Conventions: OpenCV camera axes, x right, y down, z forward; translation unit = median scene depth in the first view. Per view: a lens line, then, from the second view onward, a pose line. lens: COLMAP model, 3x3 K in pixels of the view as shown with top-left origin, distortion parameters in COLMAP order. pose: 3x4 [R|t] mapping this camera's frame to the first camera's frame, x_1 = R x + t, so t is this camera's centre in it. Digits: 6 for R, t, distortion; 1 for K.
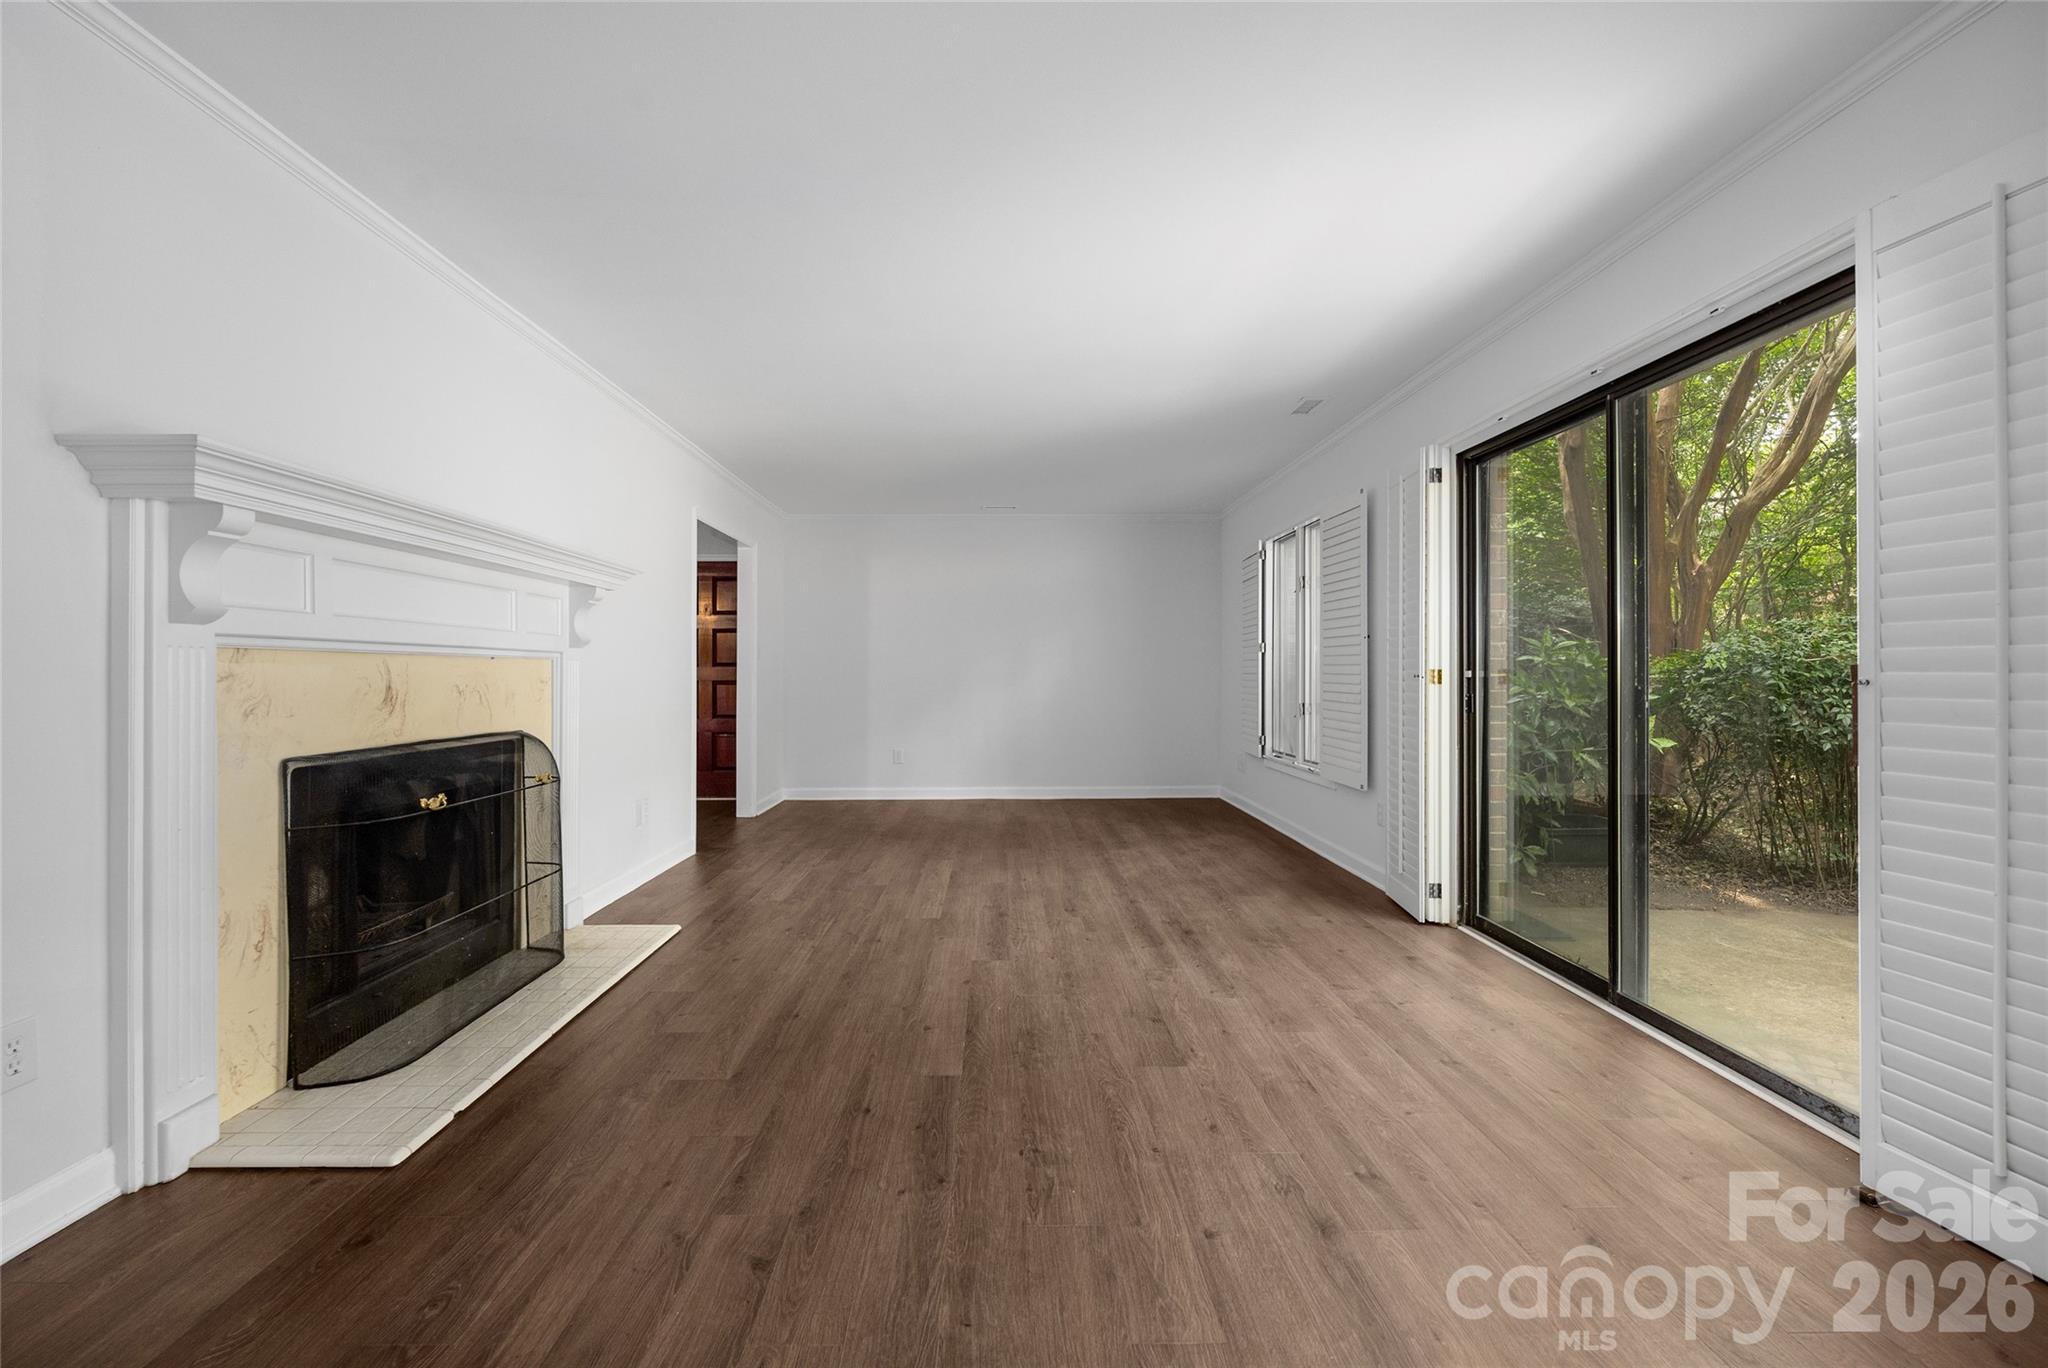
lens RADIAL K [[830.6, 0, 1034.1], [0, 830.6, 676.2], [0, 0, 1]] dist [-0.004082, -0.000738]
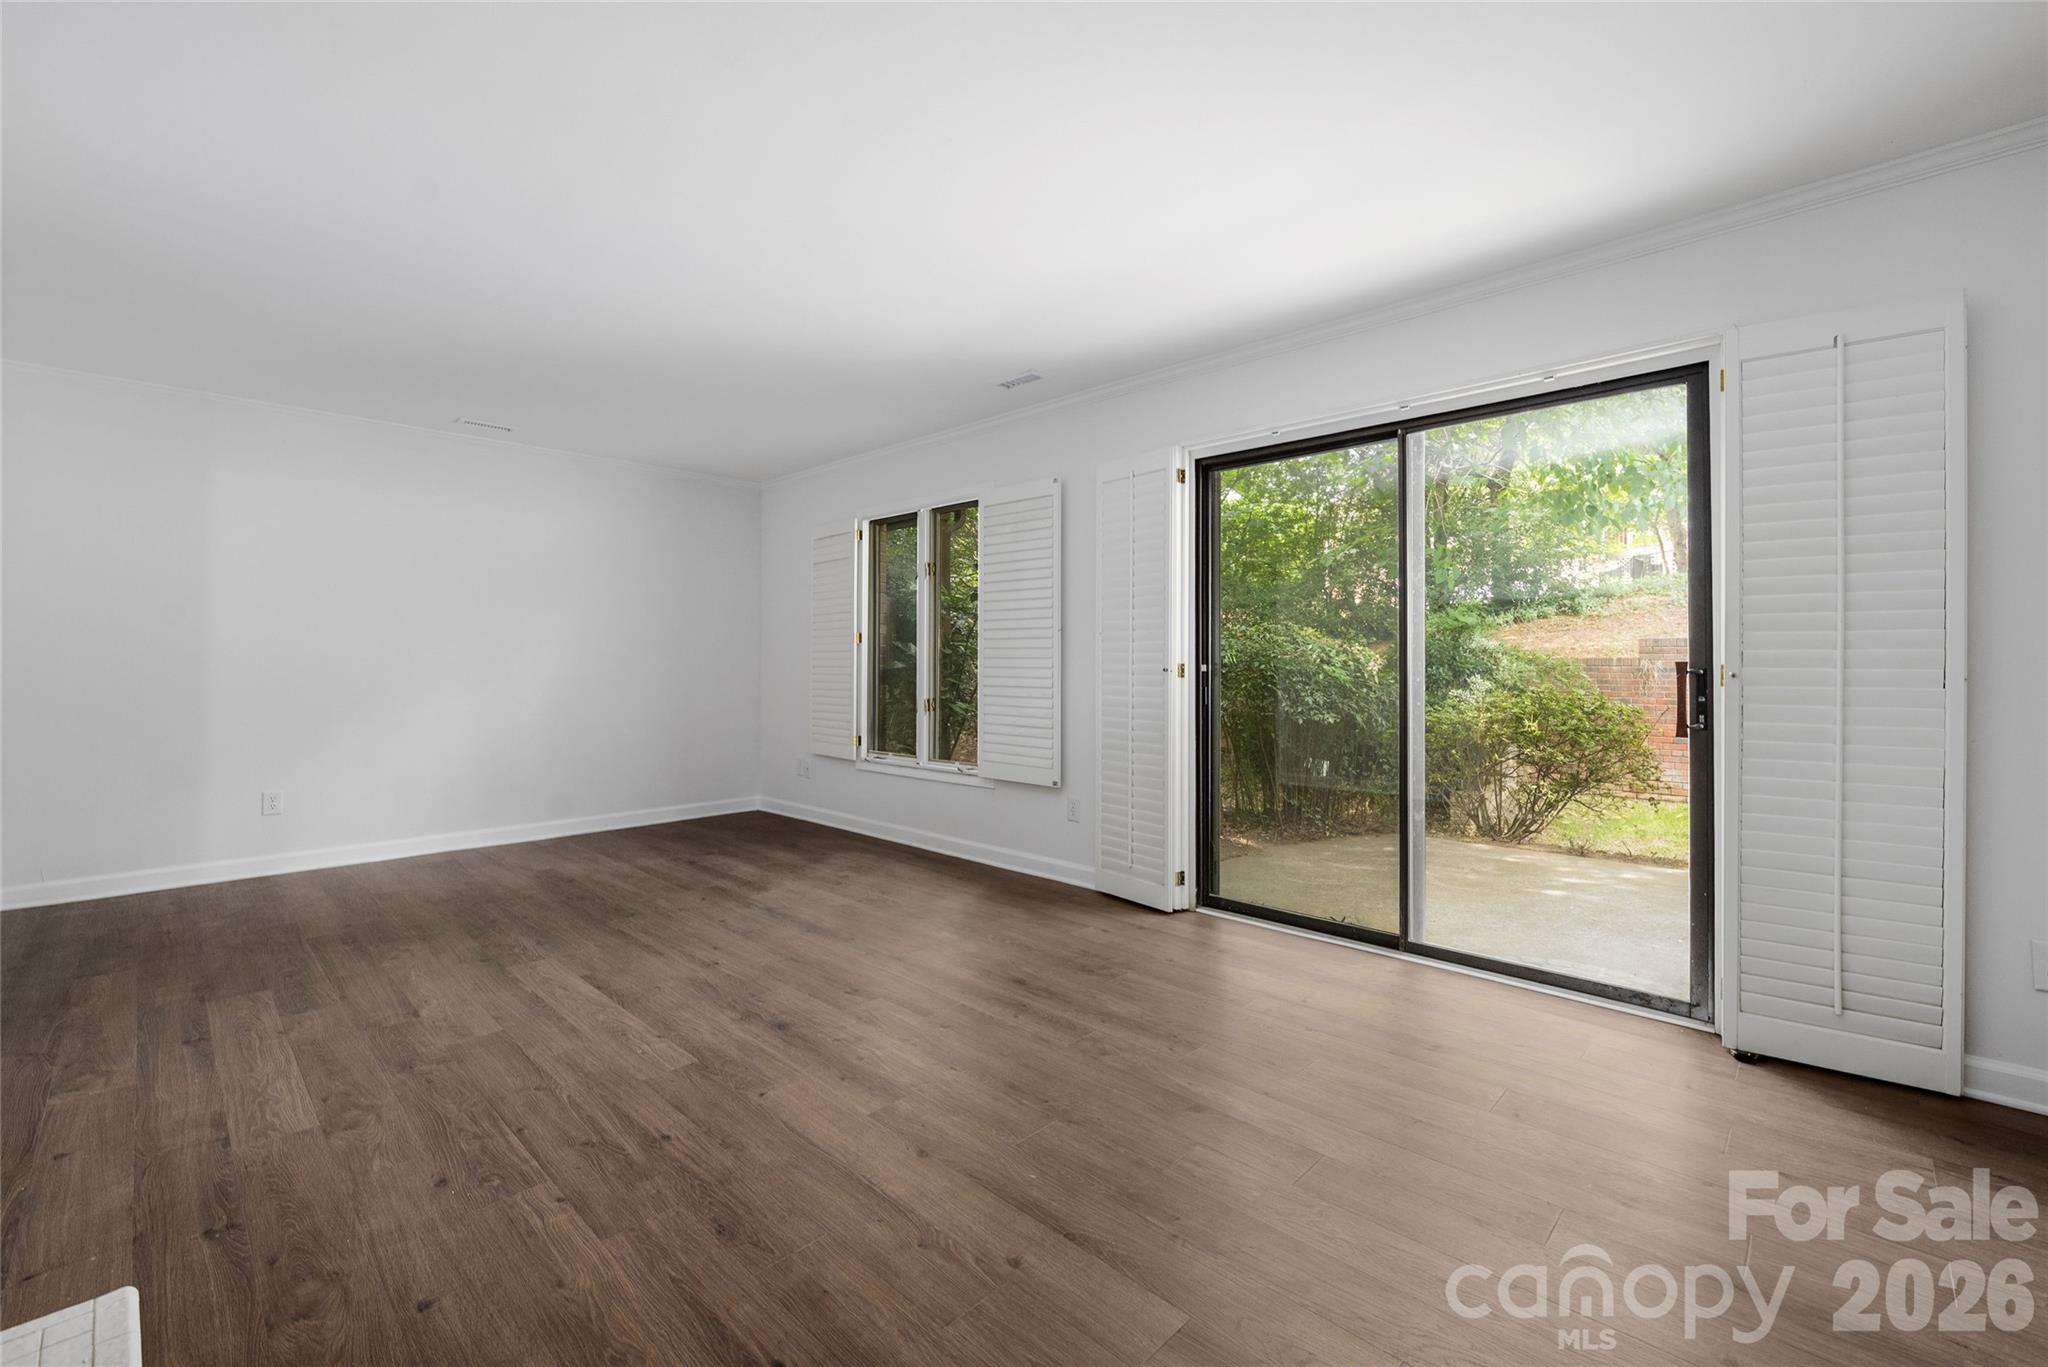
lens RADIAL K [[830.6, 0, 991.6], [0, 830.6, 655.6], [0, 0, 1]] dist [-0.004082, -0.000738]
pose [[0.733223, 0.006533, 0.679957, -0.395879], [0.002823, 0.999916, -0.012651, -0.005563], [-0.679982, 0.011195, 0.733143, 0.406868]]
